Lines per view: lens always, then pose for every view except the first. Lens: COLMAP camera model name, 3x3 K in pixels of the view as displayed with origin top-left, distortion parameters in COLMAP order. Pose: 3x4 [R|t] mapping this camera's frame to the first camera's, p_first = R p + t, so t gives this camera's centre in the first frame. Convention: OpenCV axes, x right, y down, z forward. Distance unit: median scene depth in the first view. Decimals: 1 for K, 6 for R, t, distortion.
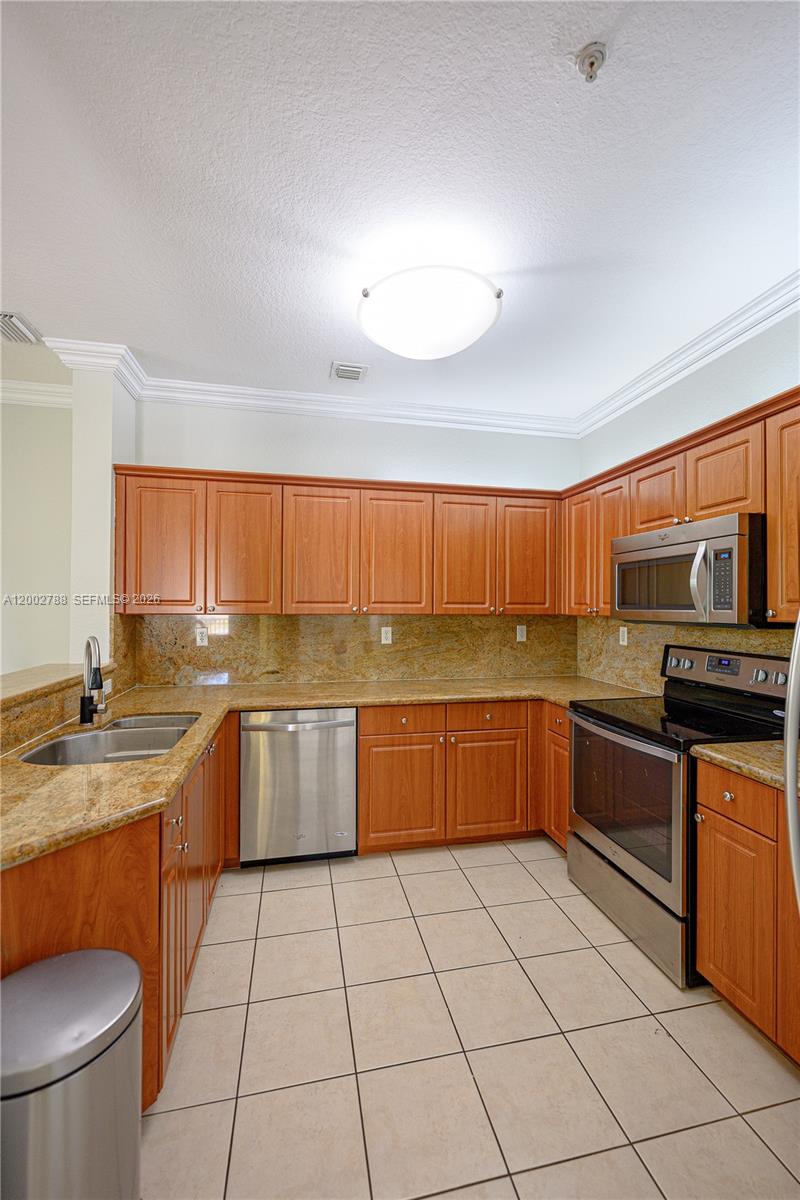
lens RADIAL K [[484.7, 0, 403.9], [0, 484.7, 602.9], [0, 0, 1]] dist [-0.000288, 0.000403]
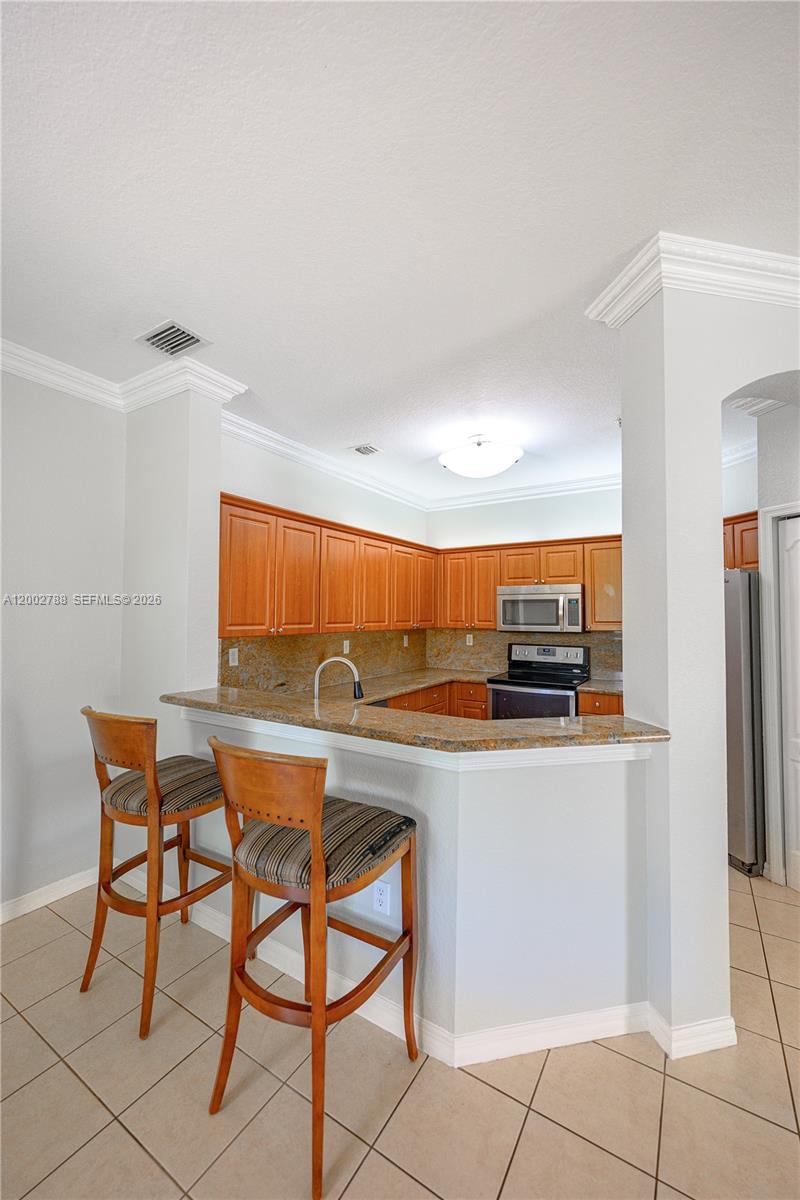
lens RADIAL K [[470.5, 0, 405.4], [0, 470.5, 598.8], [0, 0, 1]] dist [0.000601, -0.000060]
pose [[0.695298, 0.021758, 0.718392, -1.036165], [-0.005367, 0.999671, -0.025082, -0.037400], [-0.718702, 0.013584, 0.695186, 0.030654]]
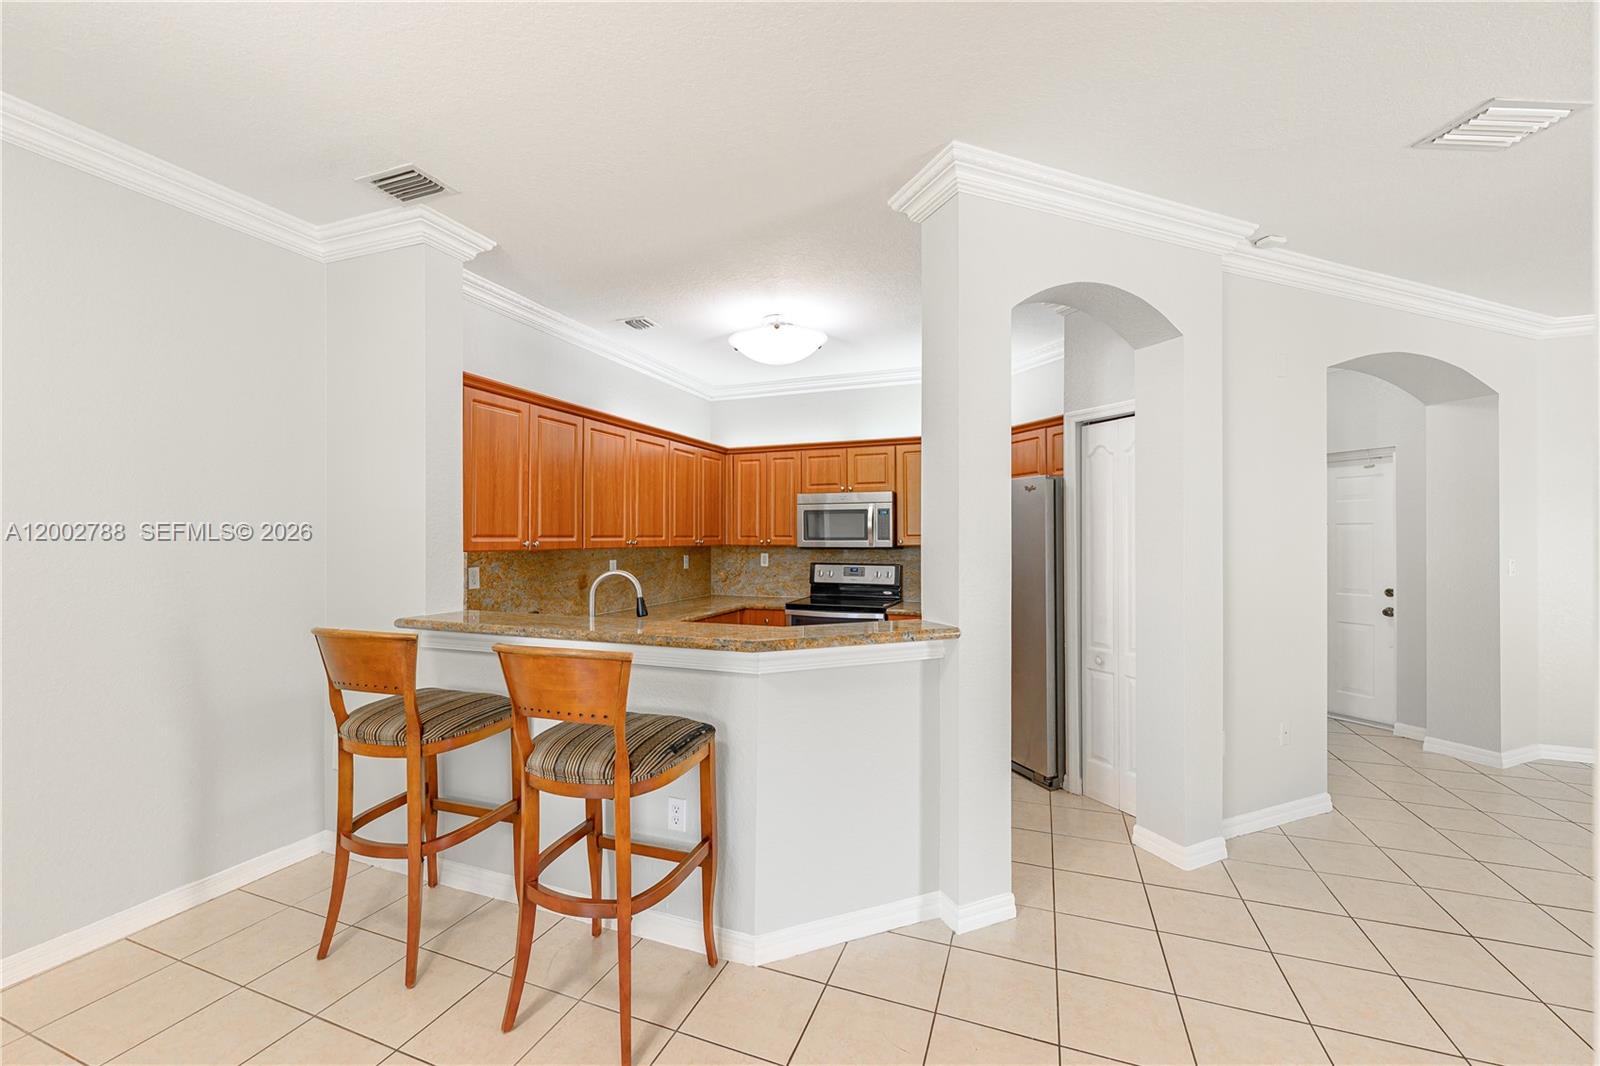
lens RADIAL K [[637.3, 0, 792.4], [0, 637.3, 535.6], [0, 0, 1]] dist [-0.000580, -0.000011]
pose [[0.552076, -0.003132, 0.833788, -1.199753], [-0.001485, 0.999988, 0.004740, -0.010608], [-0.833792, -0.003856, 0.552065, -0.077153]]
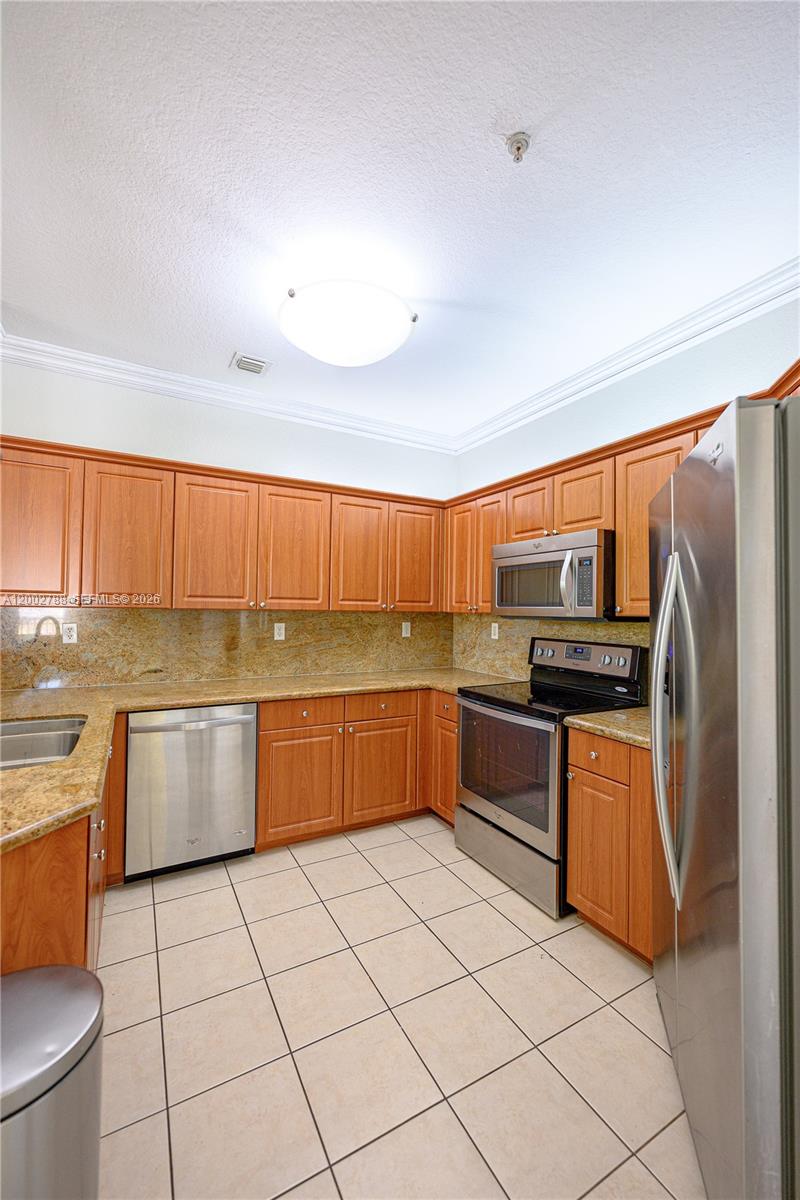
lens RADIAL K [[475.8, 0, 402.7], [0, 475.8, 600.5], [0, 0, 1]] dist [-0.000228, 0.000144]
pose [[0.957160, 0.015657, 0.289136, -0.098091], [-0.013002, 0.999854, -0.011100, 0.013588], [-0.289267, 0.006865, 0.957224, -0.019170]]
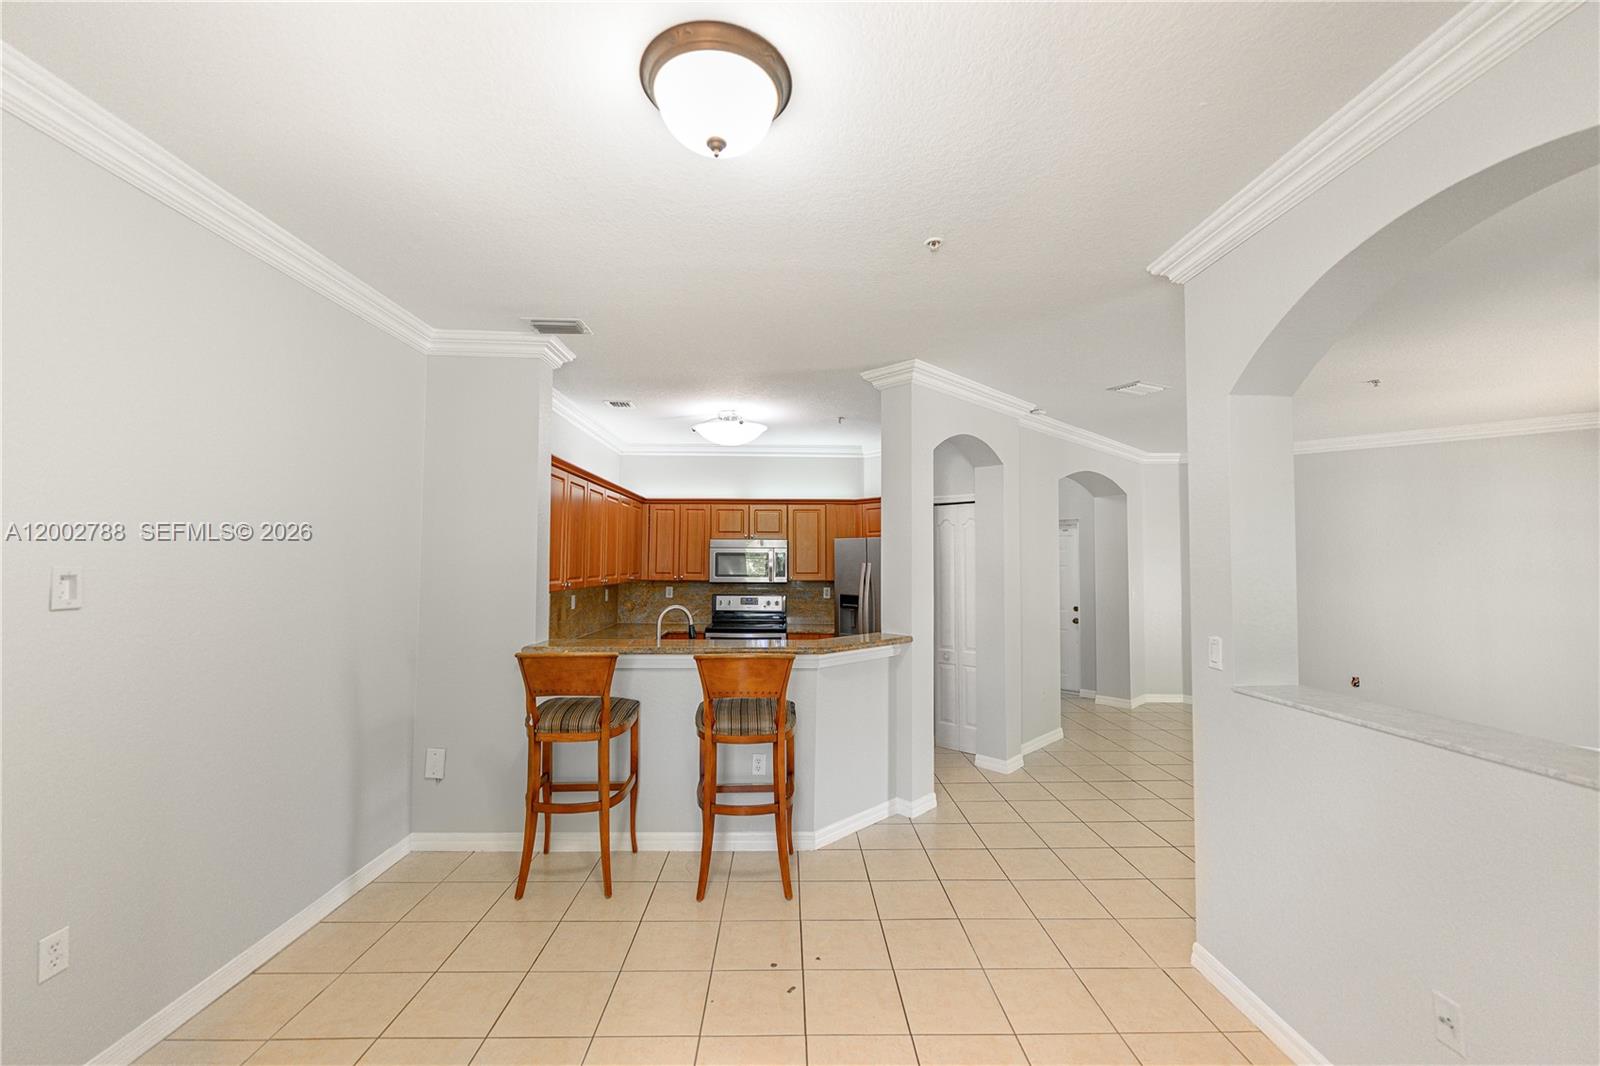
lens RADIAL K [[637.3, 0, 792.4], [0, 637.3, 535.6], [0, 0, 1]] dist [-0.000580, -0.000011]
pose [[0.197864, 0.037415, 0.979515, -1.873162], [-0.010195, 0.999296, -0.036111, -0.058284], [-0.980176, -0.002841, 0.198106, 0.196837]]
